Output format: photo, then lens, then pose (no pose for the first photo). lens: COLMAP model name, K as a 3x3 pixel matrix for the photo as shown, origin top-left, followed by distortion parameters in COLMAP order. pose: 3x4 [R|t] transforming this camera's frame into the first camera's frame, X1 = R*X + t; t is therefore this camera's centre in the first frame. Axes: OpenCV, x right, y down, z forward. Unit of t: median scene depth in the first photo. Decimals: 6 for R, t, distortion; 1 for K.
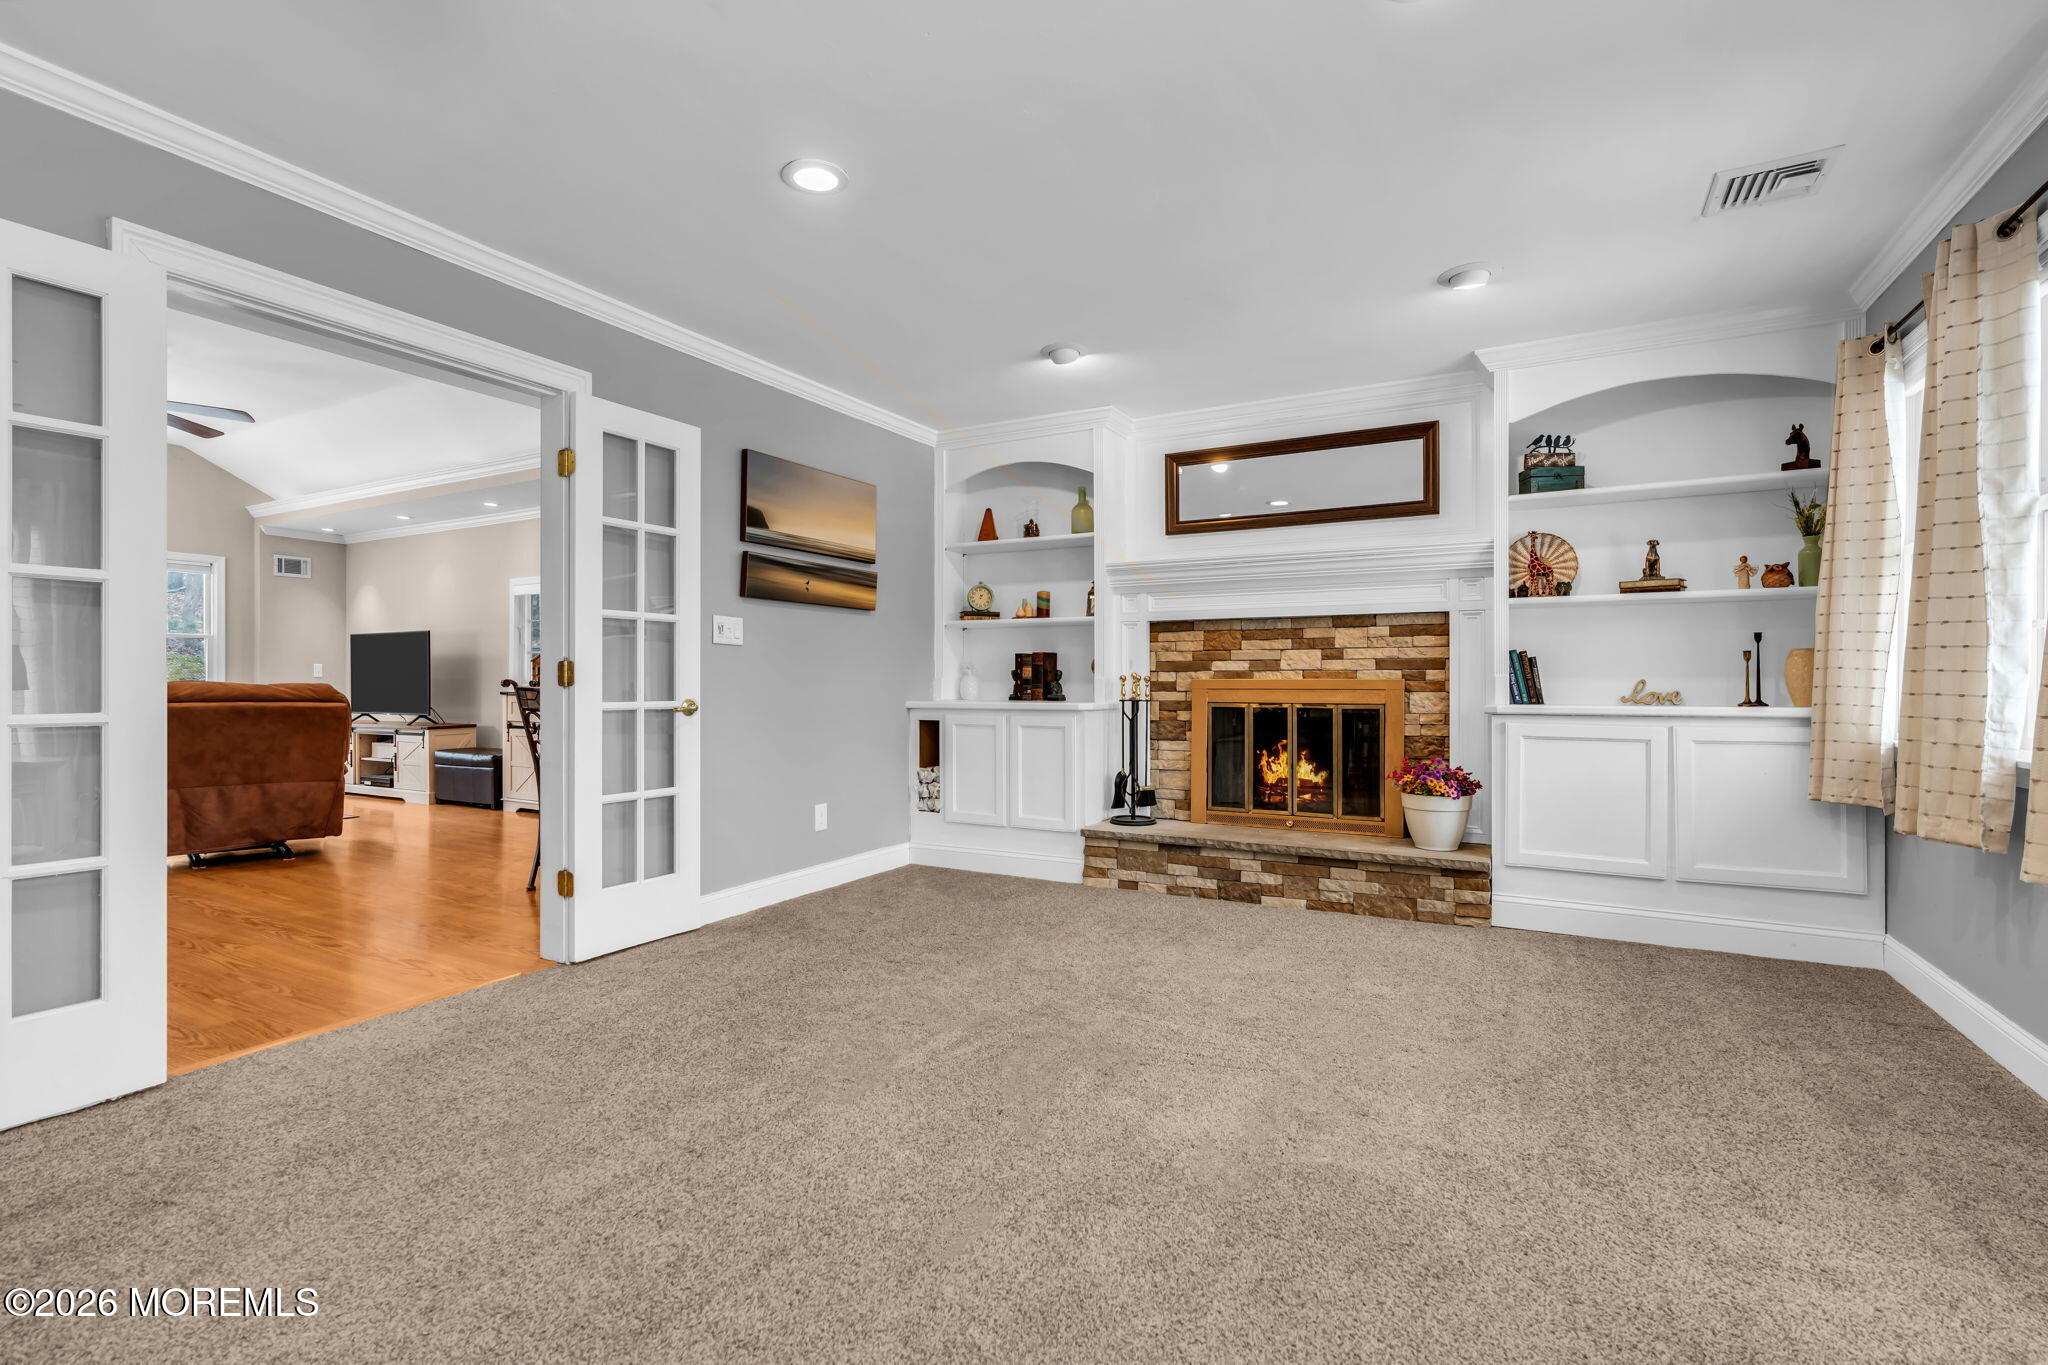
lens RADIAL K [[921.1, 0, 1029.7], [0, 921.1, 682.4], [0, 0, 1]] dist [-0.006983, 0.001385]
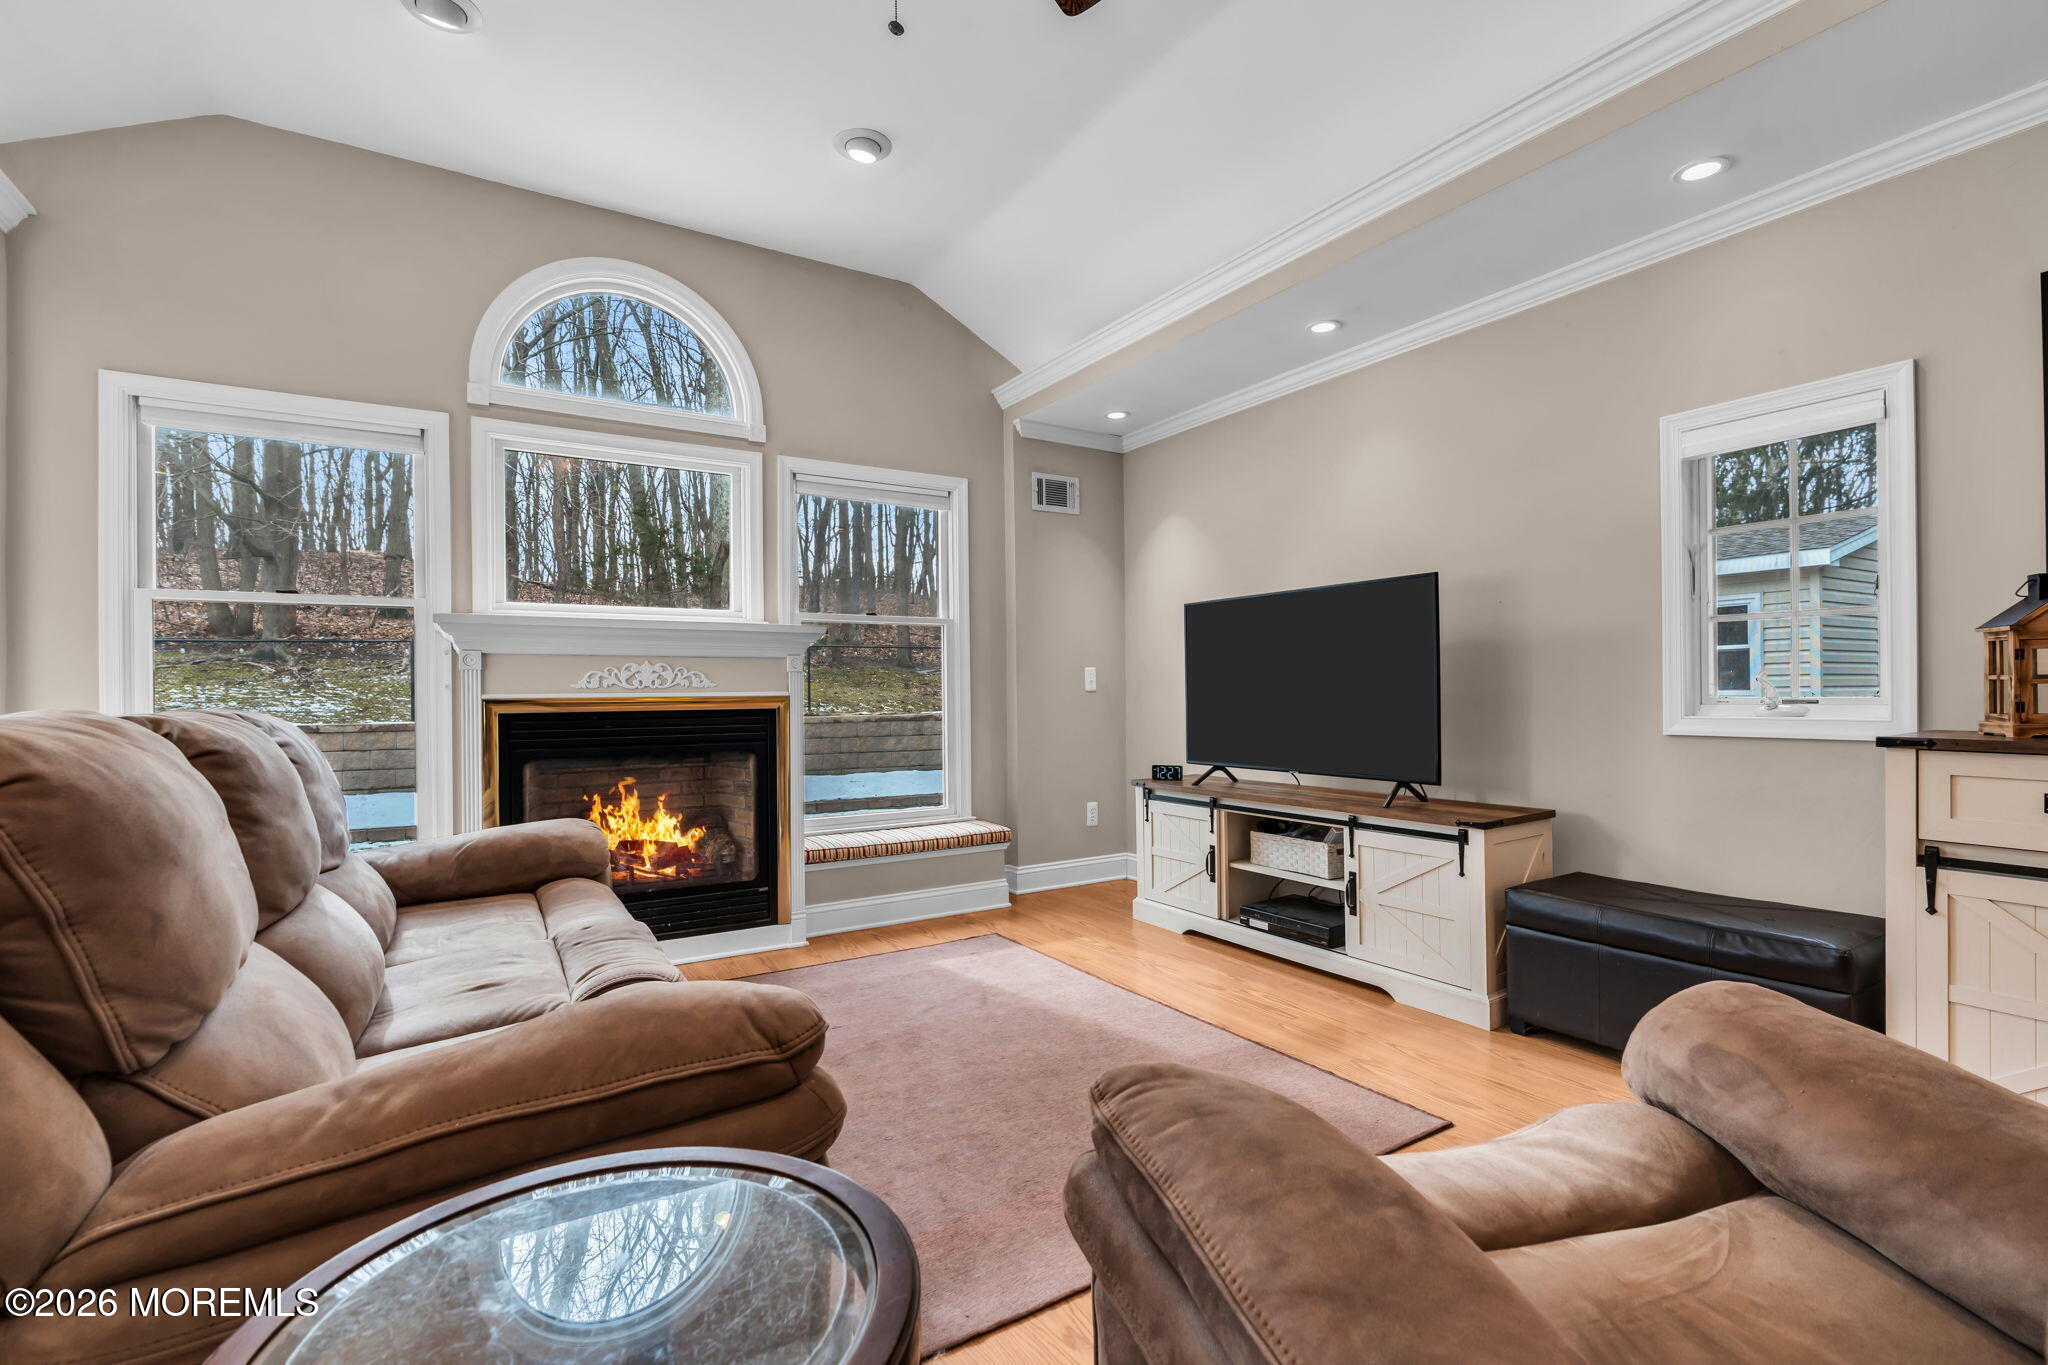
lens RADIAL K [[921.1, 0, 1020.8], [0, 921.1, 688.0], [0, 0, 1]] dist [-0.006983, 0.001385]
pose [[0.872170, -0.016692, -0.488919, -0.583837], [0.018178, 0.999833, -0.001708, -0.008412], [0.488866, -0.007398, 0.872328, 0.532230]]
